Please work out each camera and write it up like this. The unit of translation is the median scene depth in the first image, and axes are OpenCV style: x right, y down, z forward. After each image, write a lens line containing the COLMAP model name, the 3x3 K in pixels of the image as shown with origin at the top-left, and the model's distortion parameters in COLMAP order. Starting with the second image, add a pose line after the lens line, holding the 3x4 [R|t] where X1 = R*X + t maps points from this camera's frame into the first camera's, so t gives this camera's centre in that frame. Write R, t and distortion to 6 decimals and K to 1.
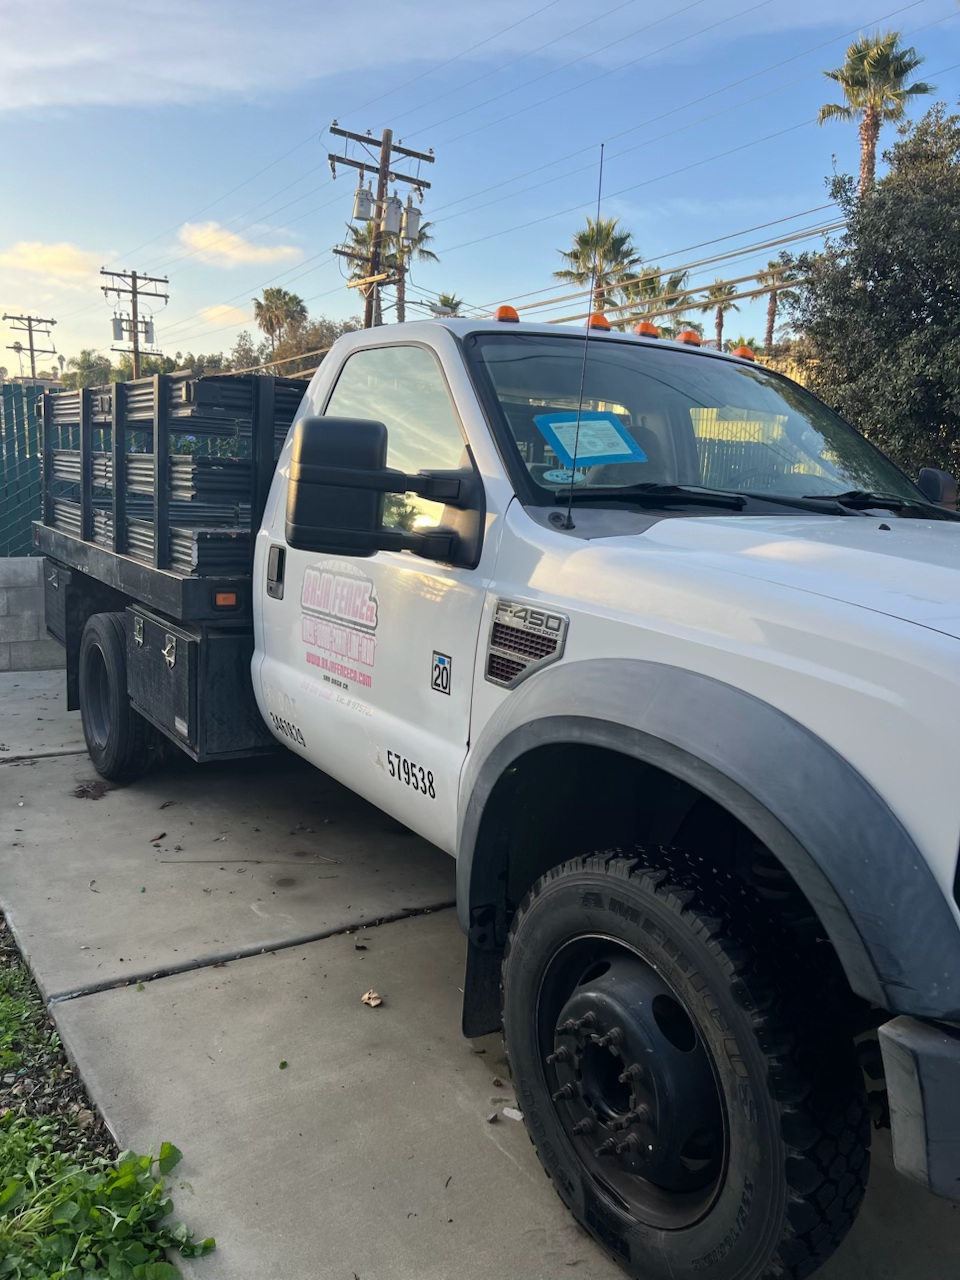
lens RADIAL K [[976.4, 0, 474.0], [0, 976.4, 634.2], [0, 0, 1]] dist [0.041041, -0.051053]
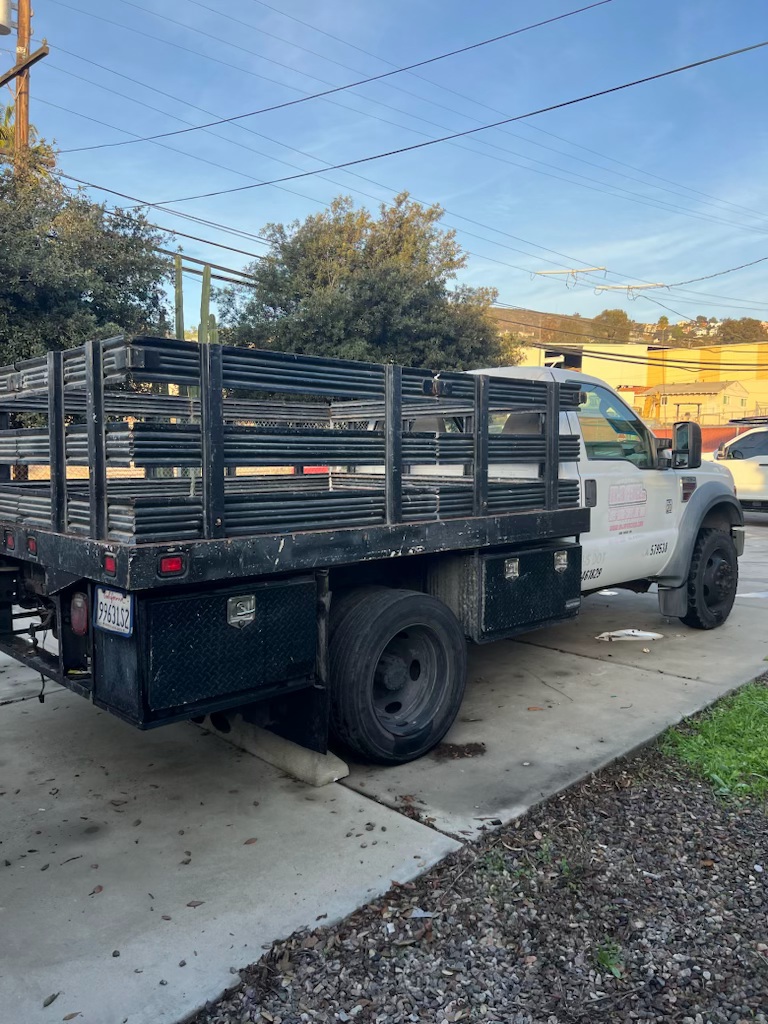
lens RADIAL K [[781.1, 0, 379.2], [0, 781.1, 507.3], [0, 0, 1]] dist [0.041041, -0.051053]
pose [[-0.180307, -0.120026, 0.976260, -1.584077], [0.152673, 0.977083, 0.148324, -0.317899], [-0.971690, 0.175792, -0.157850, 1.607190]]
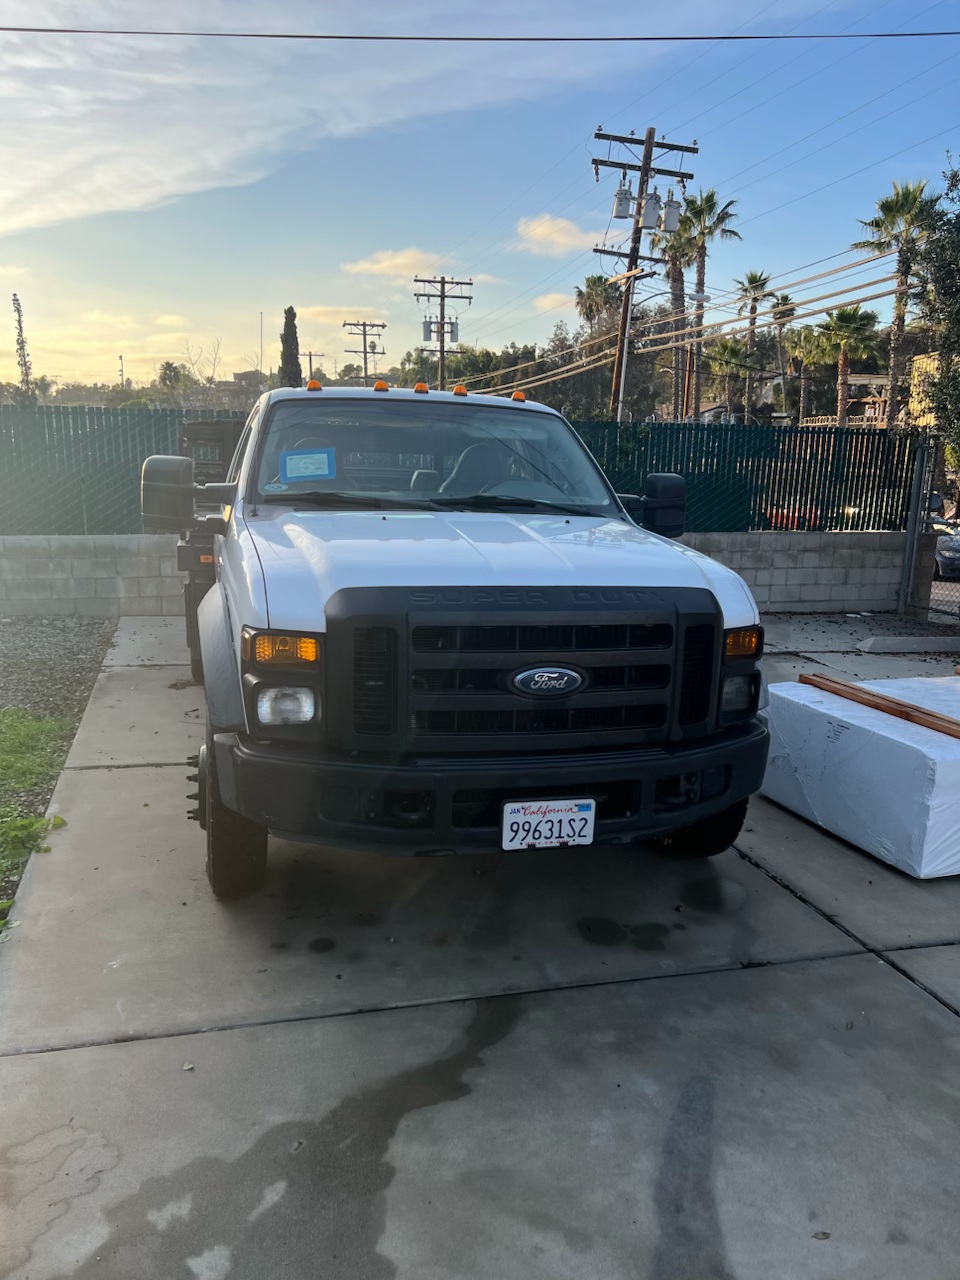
lens RADIAL K [[976.4, 0, 474.0], [0, 976.4, 634.2], [0, 0, 1]] dist [0.041041, -0.051053]
pose [[0.947305, 0.040602, -0.317750, 0.731097], [-0.035237, 0.999123, 0.022616, 0.039529], [0.318389, -0.010228, 0.947905, -0.422160]]
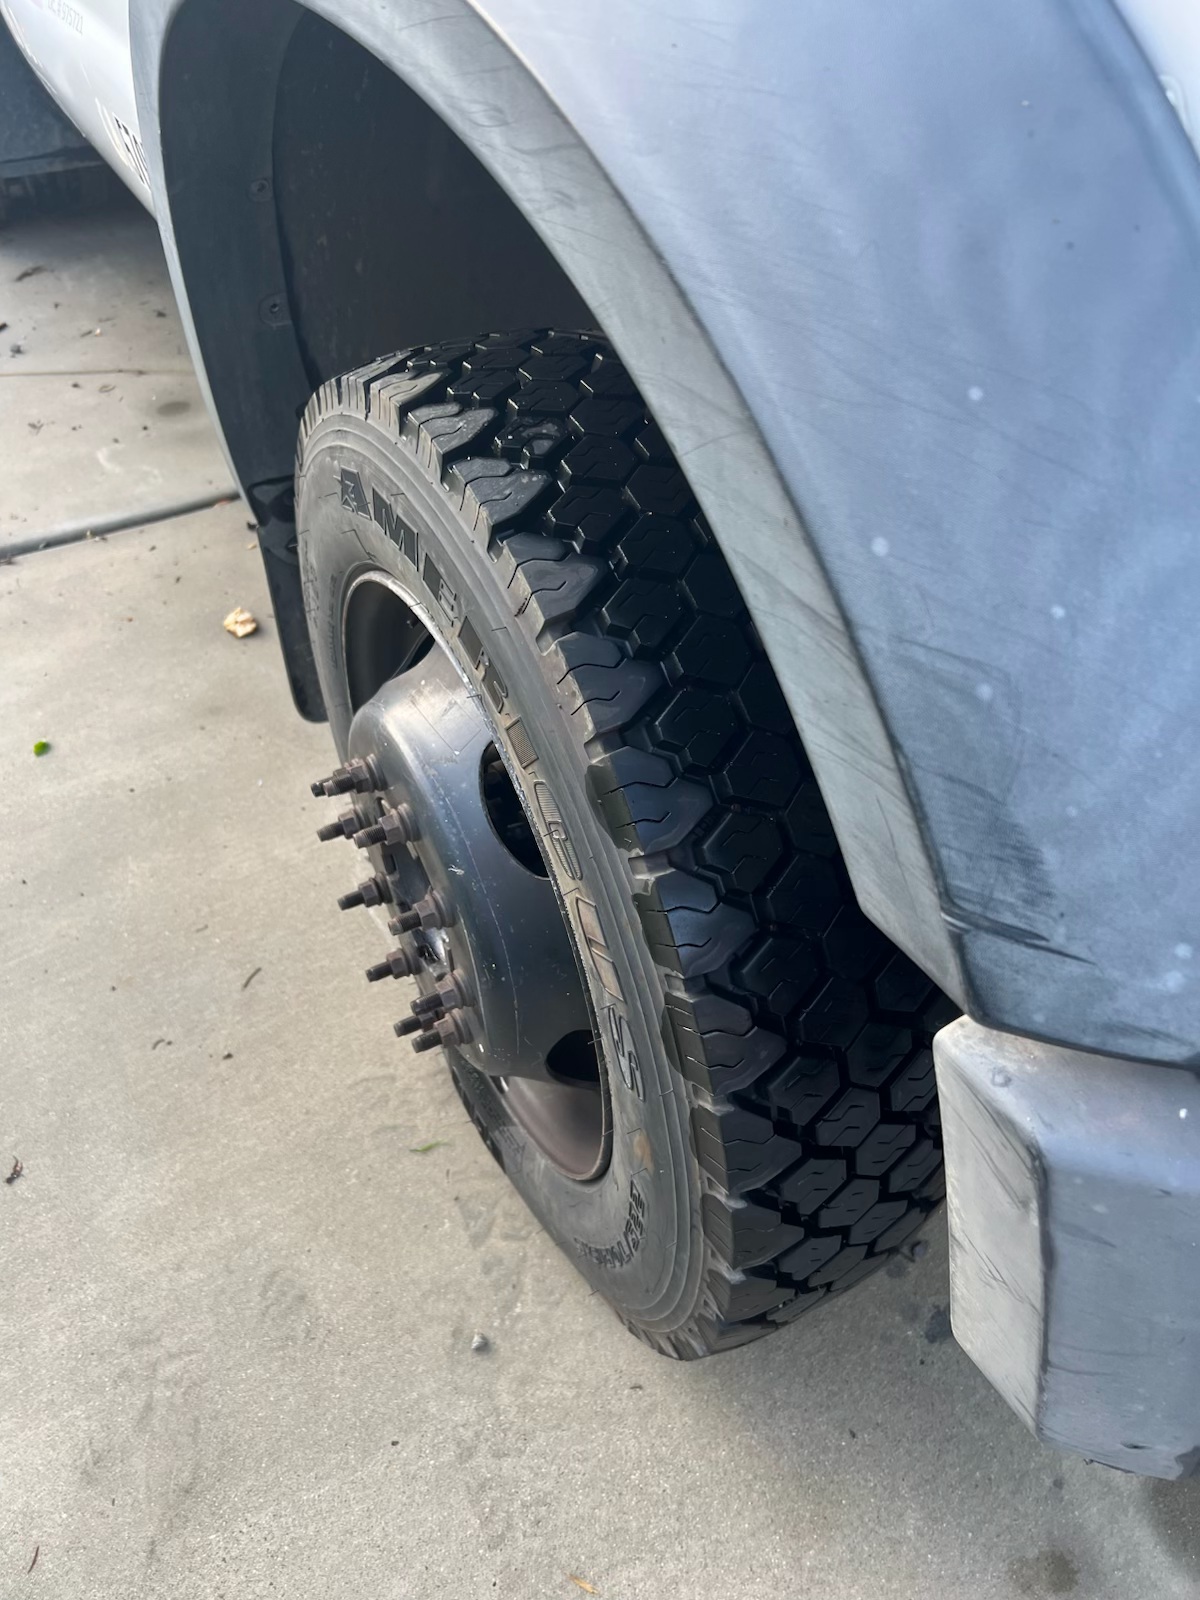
lens RADIAL K [[1220.5, 0, 592.5], [0, 1220.5, 792.7], [0, 0, 1]] dist [0.041041, -0.051053]
pose [[0.993624, 0.011988, -0.112102, 0.151343], [0.050893, 0.839566, 0.540869, 0.069052], [0.100601, -0.543126, 0.833603, 0.319615]]
